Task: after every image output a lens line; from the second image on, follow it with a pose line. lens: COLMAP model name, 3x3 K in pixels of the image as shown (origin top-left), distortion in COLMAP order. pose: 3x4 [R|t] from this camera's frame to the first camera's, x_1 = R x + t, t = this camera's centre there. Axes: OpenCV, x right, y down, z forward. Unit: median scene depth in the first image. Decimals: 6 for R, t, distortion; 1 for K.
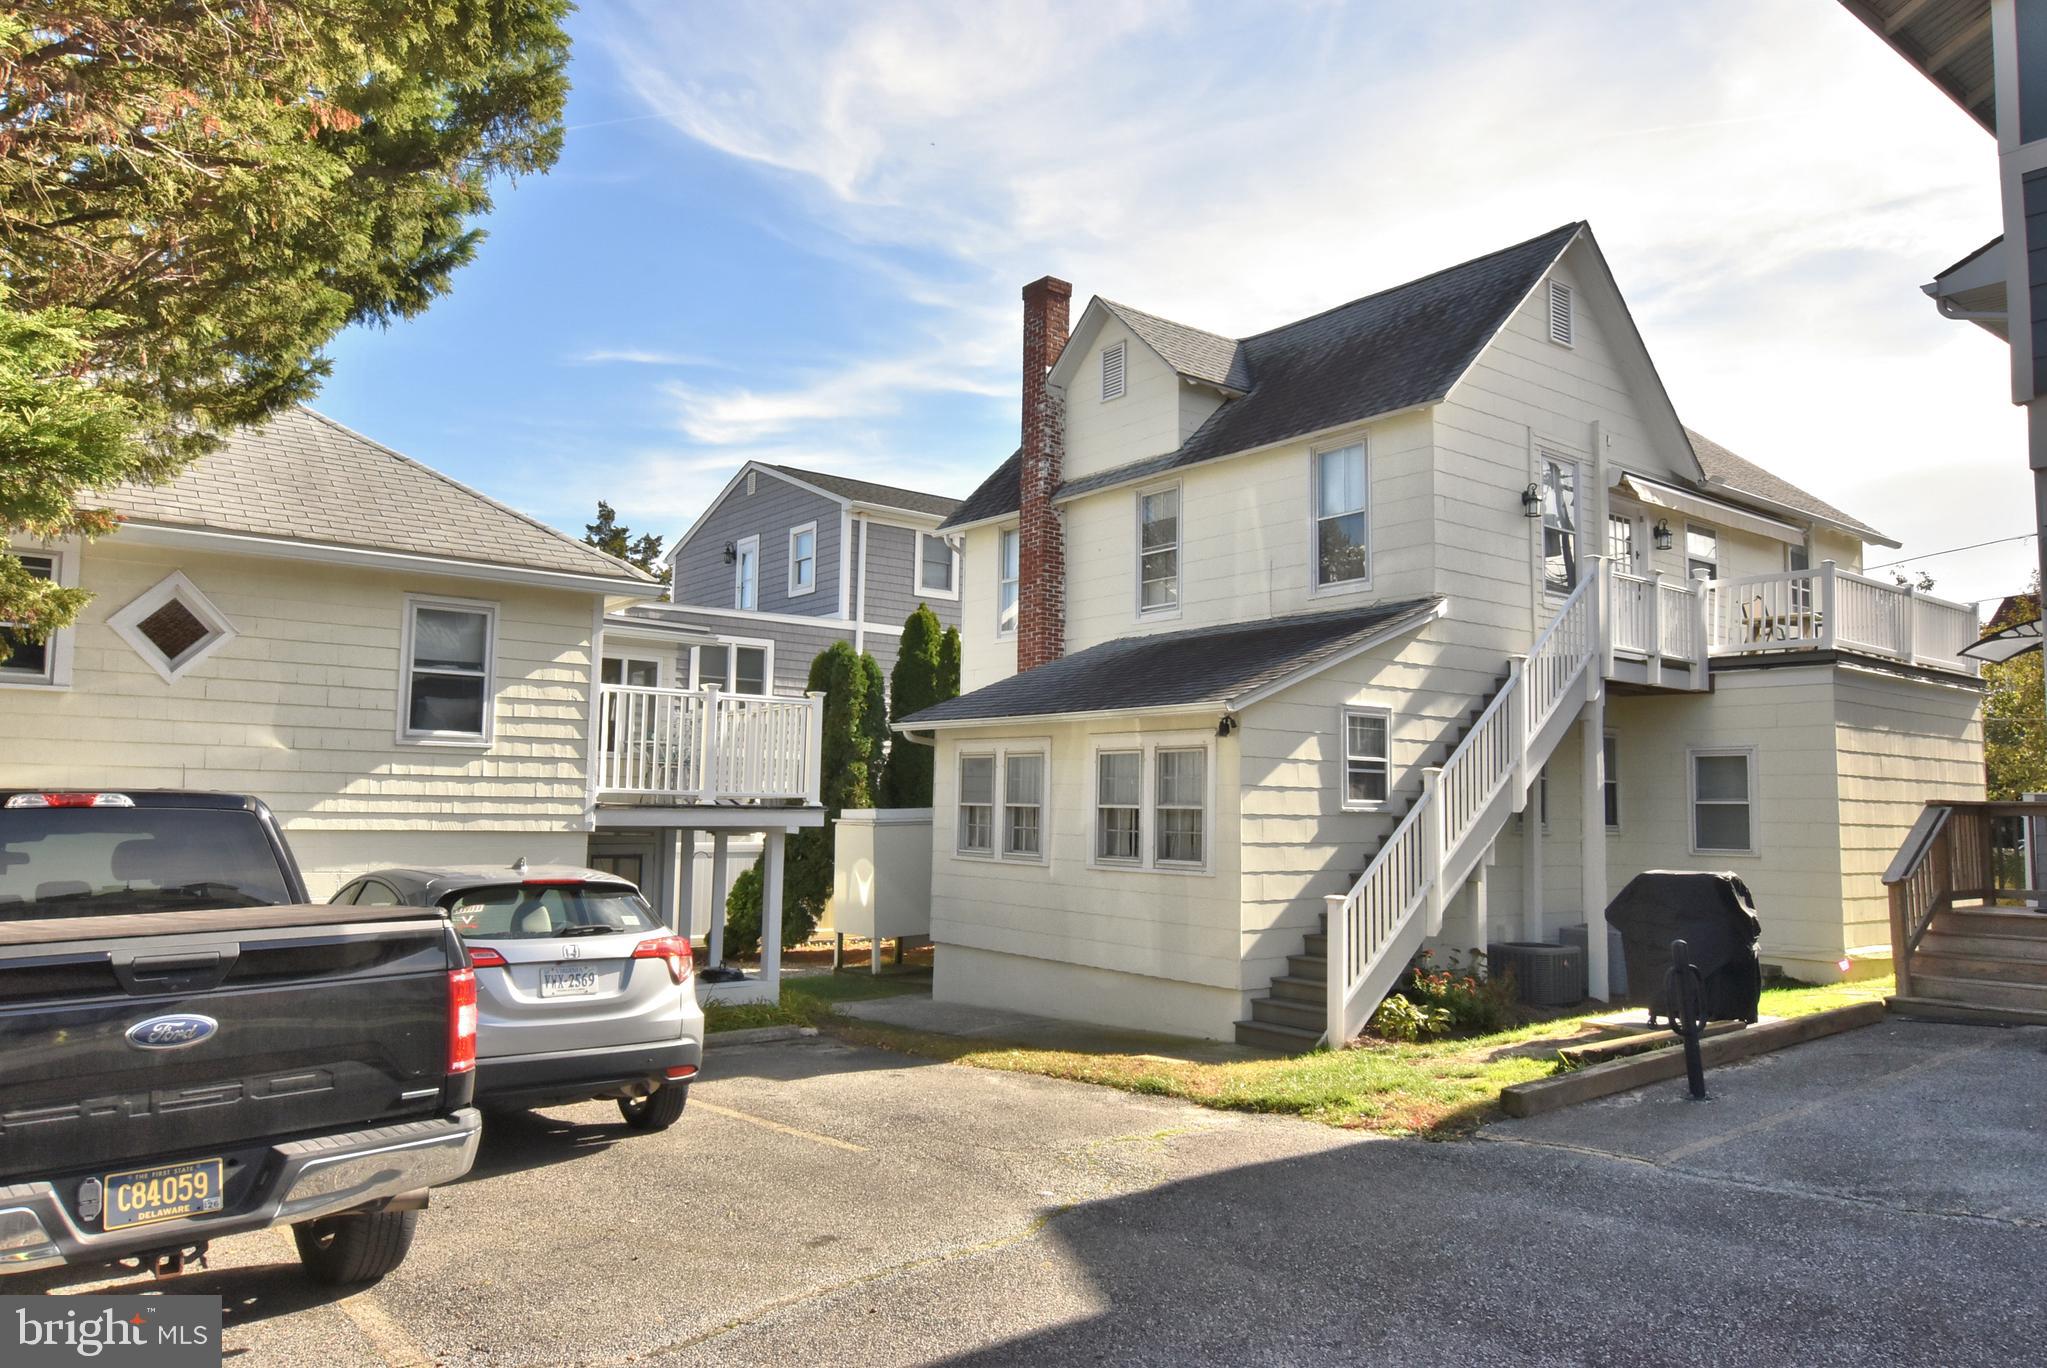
lens RADIAL K [[1379.7, 0, 1026.4], [0, 1379.7, 685.2], [0, 0, 1]] dist [0.007989, -0.007001]
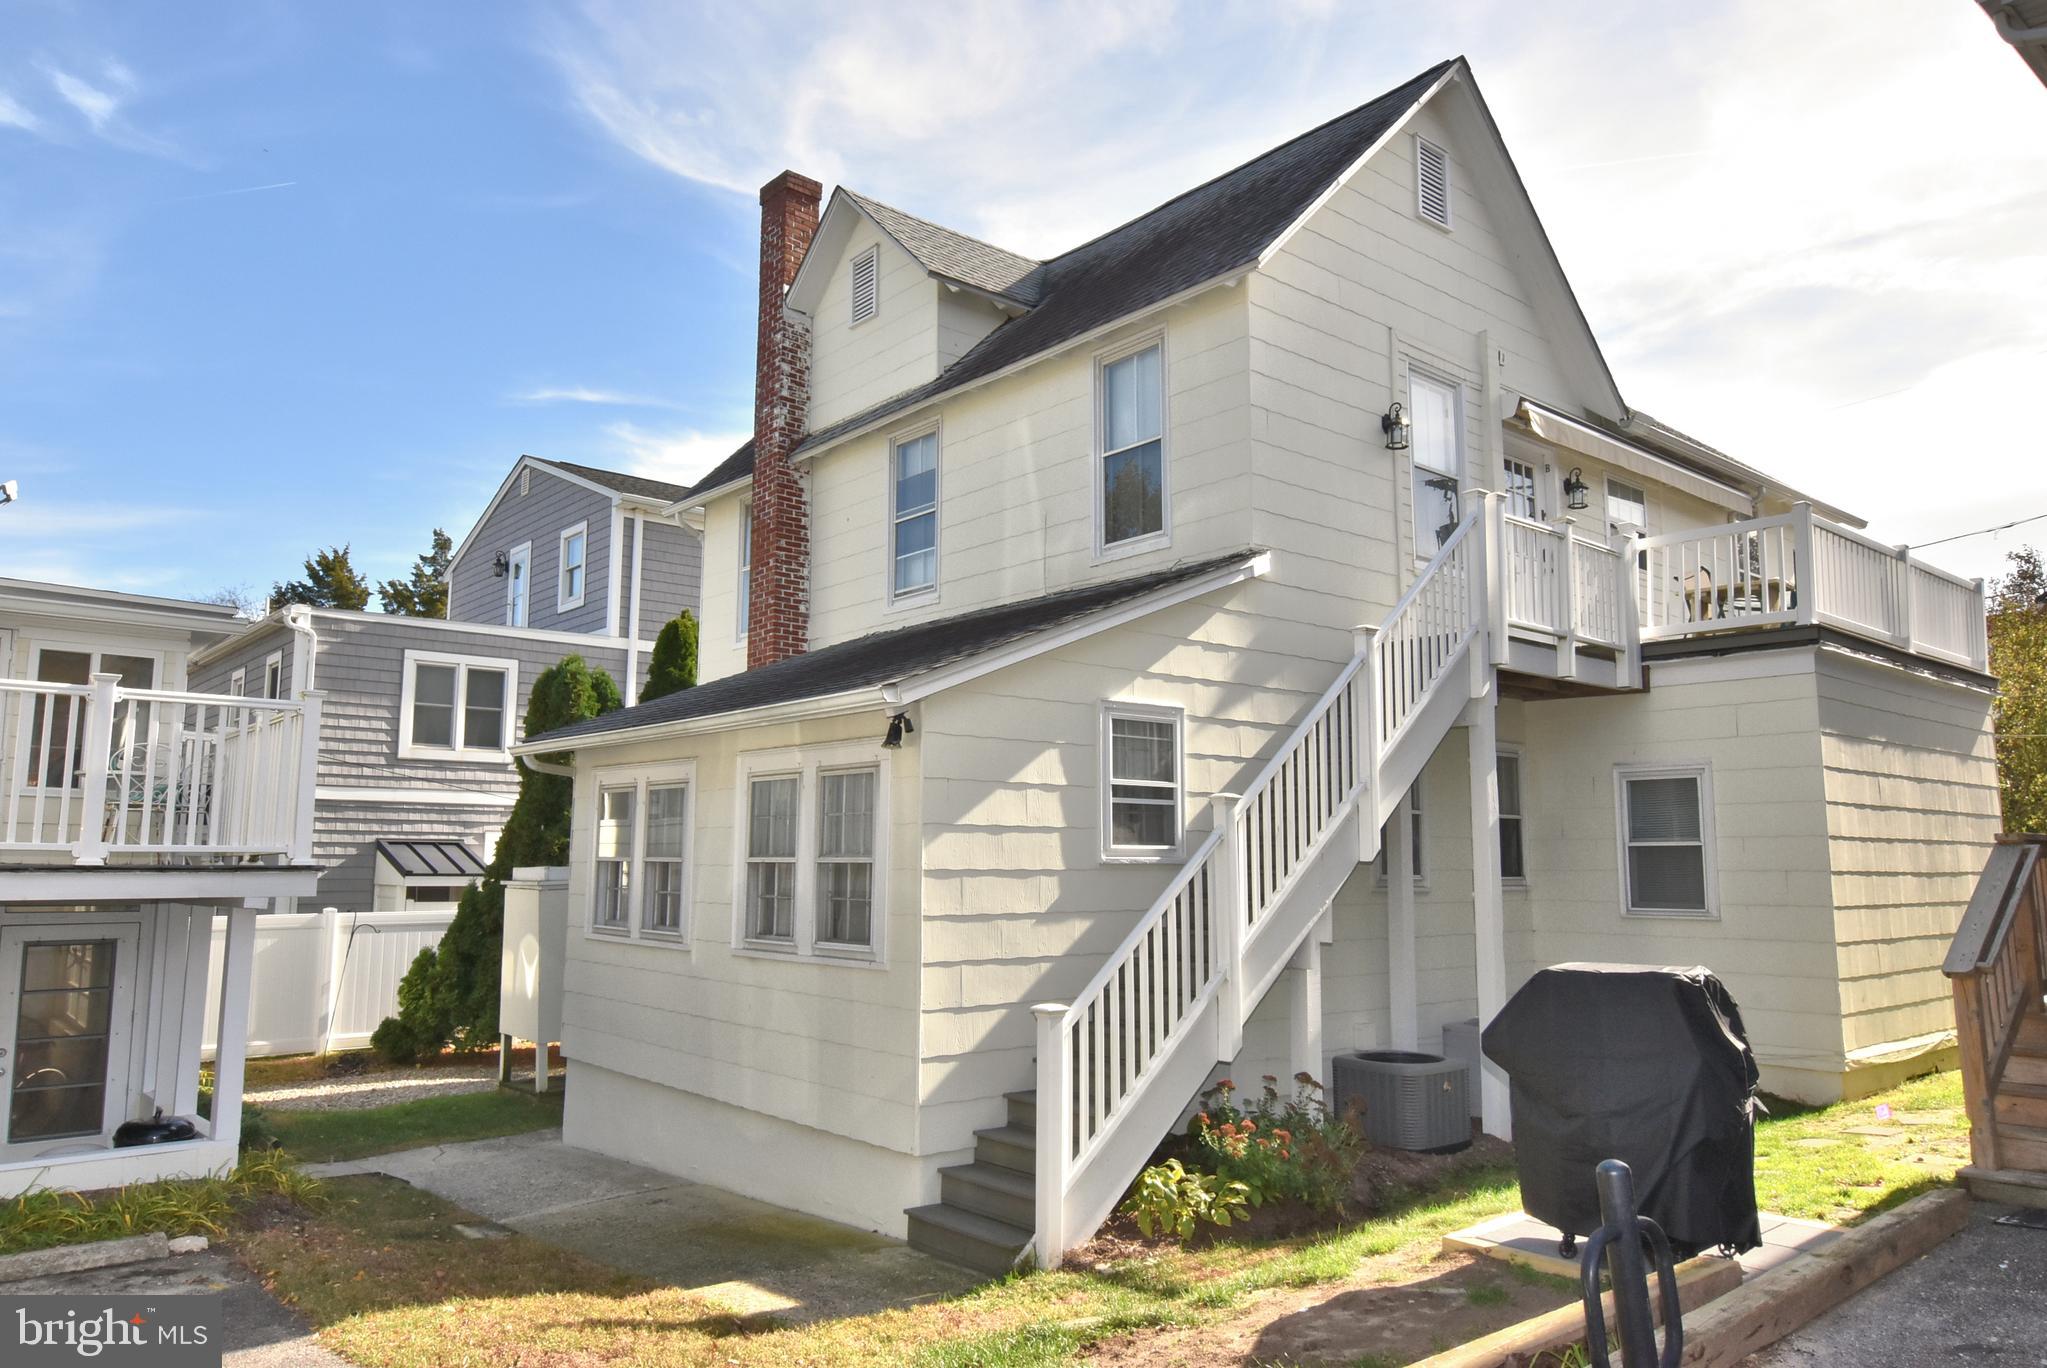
lens RADIAL K [[1379.7, 0, 1021.0], [0, 1379.7, 682.5], [0, 0, 1]] dist [0.007989, -0.007001]
pose [[0.999029, -0.006452, 0.043587, 0.142175], [0.008172, 0.999190, -0.039400, 0.027345], [-0.043297, 0.039718, 0.998272, 0.301751]]
